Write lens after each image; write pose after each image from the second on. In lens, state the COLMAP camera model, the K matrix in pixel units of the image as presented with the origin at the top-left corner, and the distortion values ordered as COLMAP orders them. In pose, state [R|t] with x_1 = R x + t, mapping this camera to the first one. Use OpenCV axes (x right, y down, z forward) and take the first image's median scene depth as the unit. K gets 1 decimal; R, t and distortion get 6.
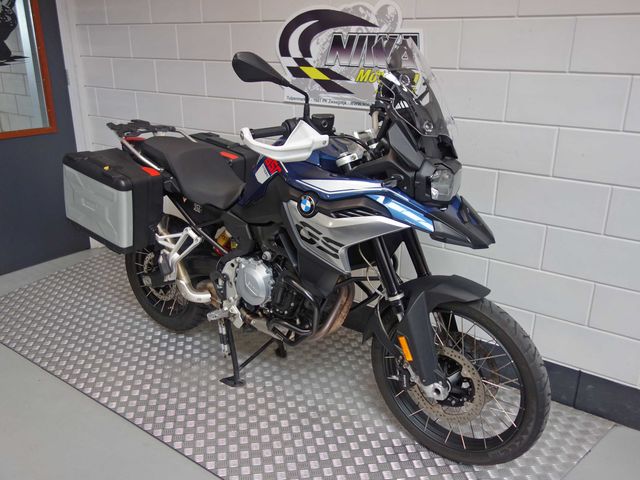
lens RADIAL K [[581.0, 0, 319.6], [0, 581.0, 242.4], [0, 0, 1]] dist [0.009892, 0.007950]
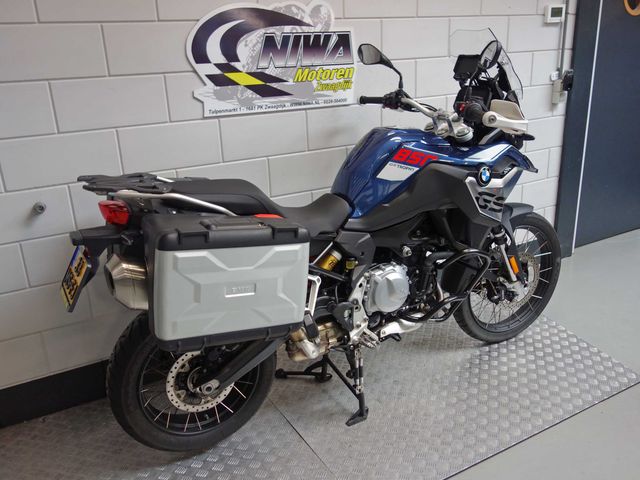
lens RADIAL K [[581.0, 0, 321.4], [0, 581.0, 241.7], [0, 0, 1]] dist [0.009892, 0.007950]
pose [[0.389289, -0.311173, 0.866963, -0.863611], [0.342018, 0.922753, 0.177623, -0.188501], [-0.855265, 0.227370, 0.465645, 0.570475]]
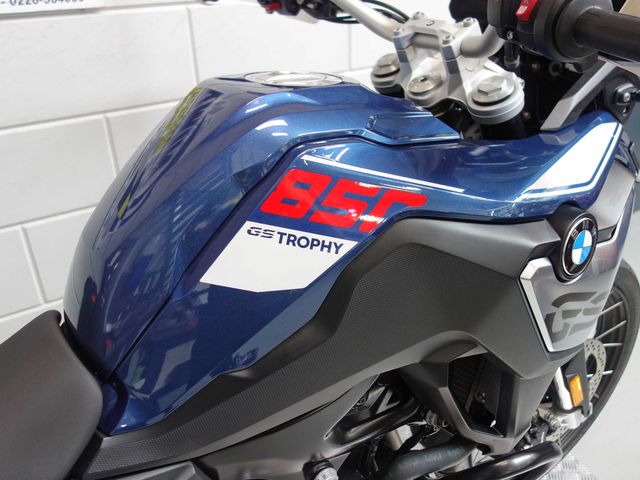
lens RADIAL K [[581.0, 0, 319.8], [0, 581.0, 239.1], [0, 0, 1]] dist [0.009892, 0.007950]
pose [[0.290279, -0.436937, 0.851366, -0.259866], [0.339844, 0.878750, 0.335119, -0.171006], [-0.894564, 0.192053, 0.403573, 0.734936]]
